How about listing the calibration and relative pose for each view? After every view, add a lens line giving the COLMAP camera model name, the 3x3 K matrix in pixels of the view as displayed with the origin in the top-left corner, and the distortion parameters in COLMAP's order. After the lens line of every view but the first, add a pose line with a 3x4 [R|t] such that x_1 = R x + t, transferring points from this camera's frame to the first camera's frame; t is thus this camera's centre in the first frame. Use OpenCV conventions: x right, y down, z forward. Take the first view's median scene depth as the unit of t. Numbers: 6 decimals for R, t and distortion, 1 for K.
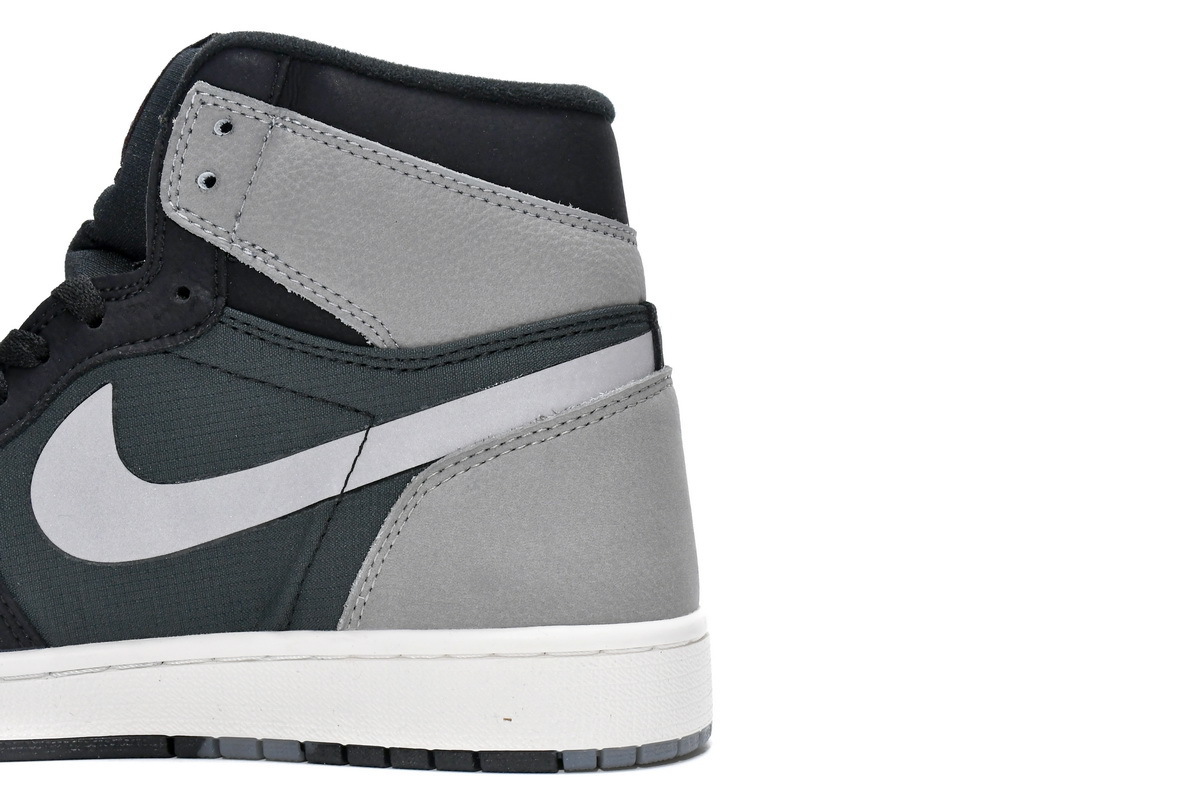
lens RADIAL K [[2306.4, 0, 599.9], [0, 2306.4, 396.6], [0, 0, 1]] dist [-0.041024, 0.000000]
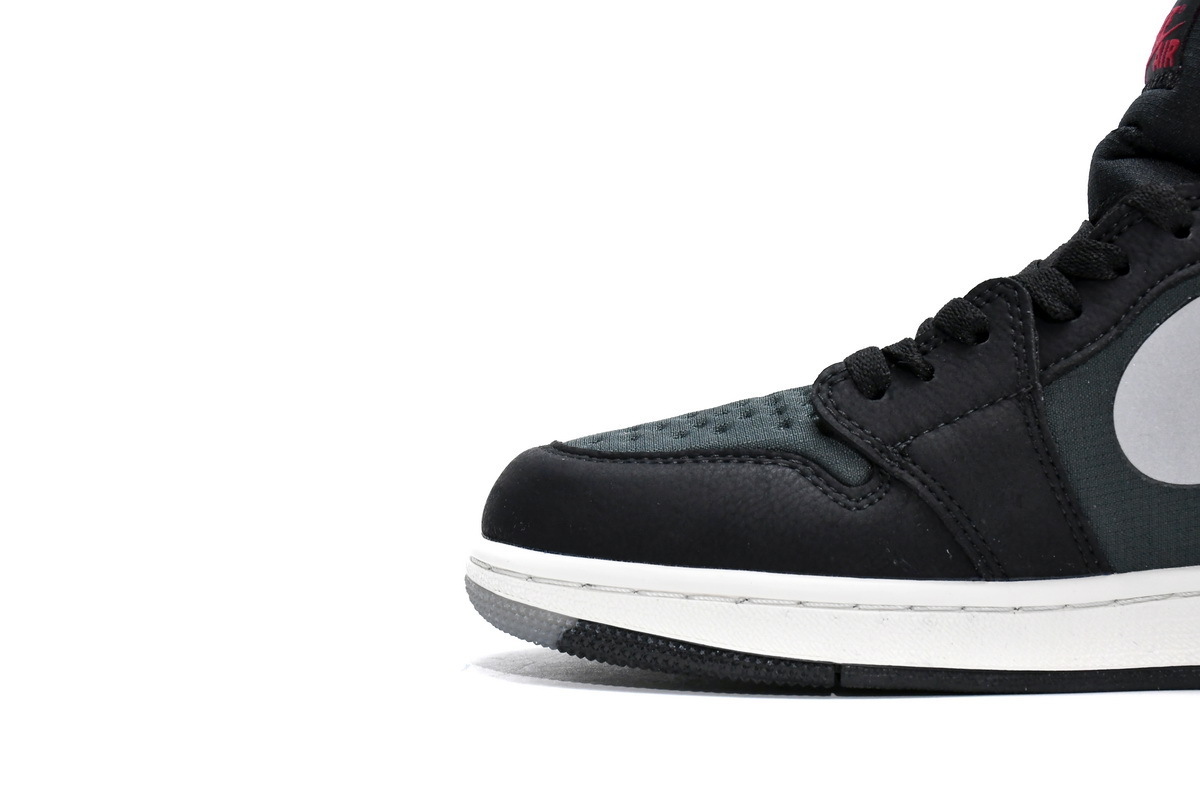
lens RADIAL K [[2306.4, 0, 600.1], [0, 2306.4, 402.6], [0, 0, 1]] dist [-0.041024, 0.000000]
pose [[0.999895, 0.003624, -0.014050, -0.444304], [-0.003394, 0.999860, 0.016363, 0.023368], [0.014107, -0.016313, 0.999767, 0.042899]]
